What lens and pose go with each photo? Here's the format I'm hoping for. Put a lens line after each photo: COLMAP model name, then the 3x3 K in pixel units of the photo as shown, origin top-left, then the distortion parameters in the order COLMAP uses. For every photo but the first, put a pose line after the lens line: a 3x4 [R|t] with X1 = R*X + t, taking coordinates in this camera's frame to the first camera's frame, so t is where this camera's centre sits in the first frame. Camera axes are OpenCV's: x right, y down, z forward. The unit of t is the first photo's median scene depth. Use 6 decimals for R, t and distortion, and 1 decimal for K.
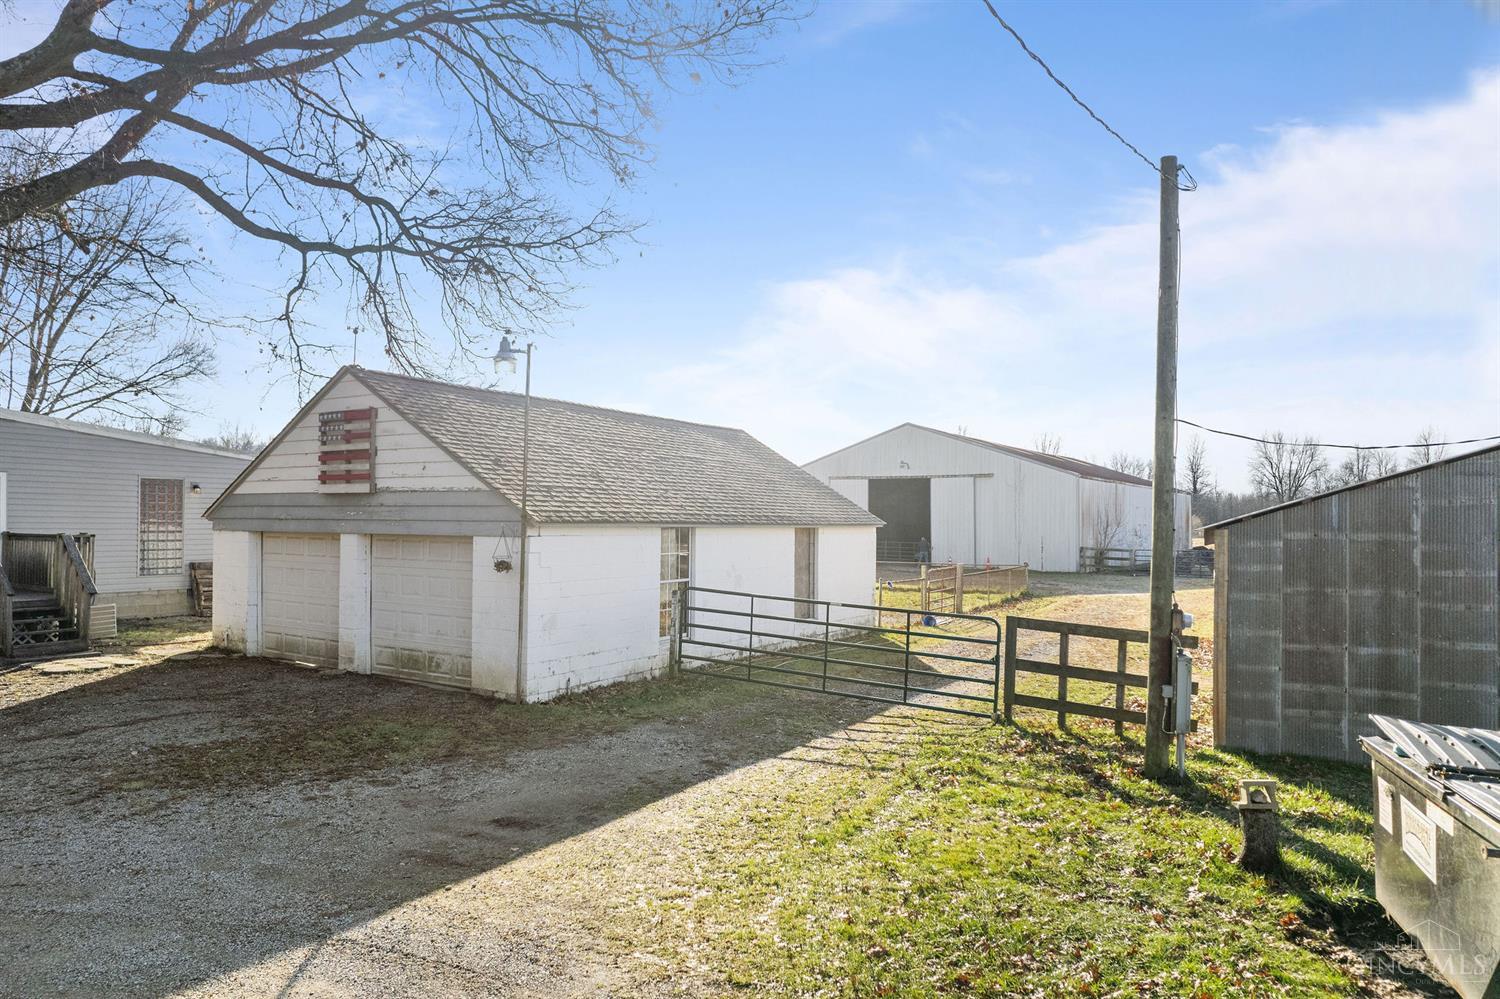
lens RADIAL K [[967.1, 0, 750.0], [0, 967.1, 499.5], [0, 0, 1]] dist [0.001034, 0.000304]
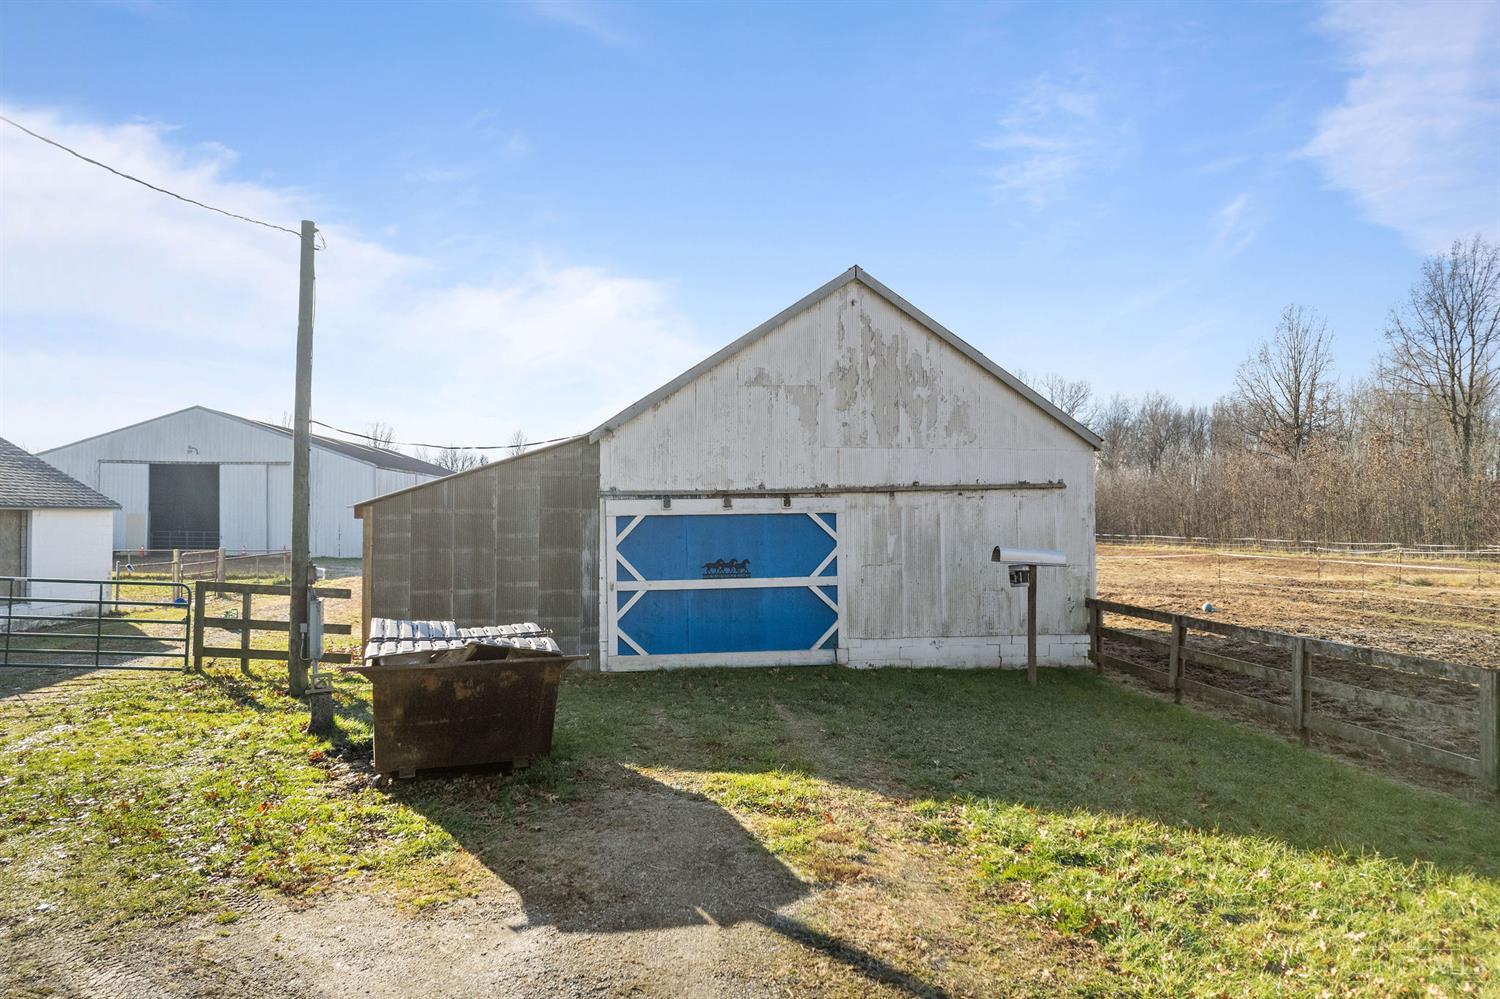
lens RADIAL K [[1022.1, 0, 750.0], [0, 1022.1, 499.5], [0, 0, 1]] dist [-0.005126, -0.001037]
pose [[0.818714, 0.006055, 0.574169, 0.117083], [-0.010242, 0.999939, 0.004060, 0.010518], [-0.574110, -0.009205, 0.818727, -0.440673]]
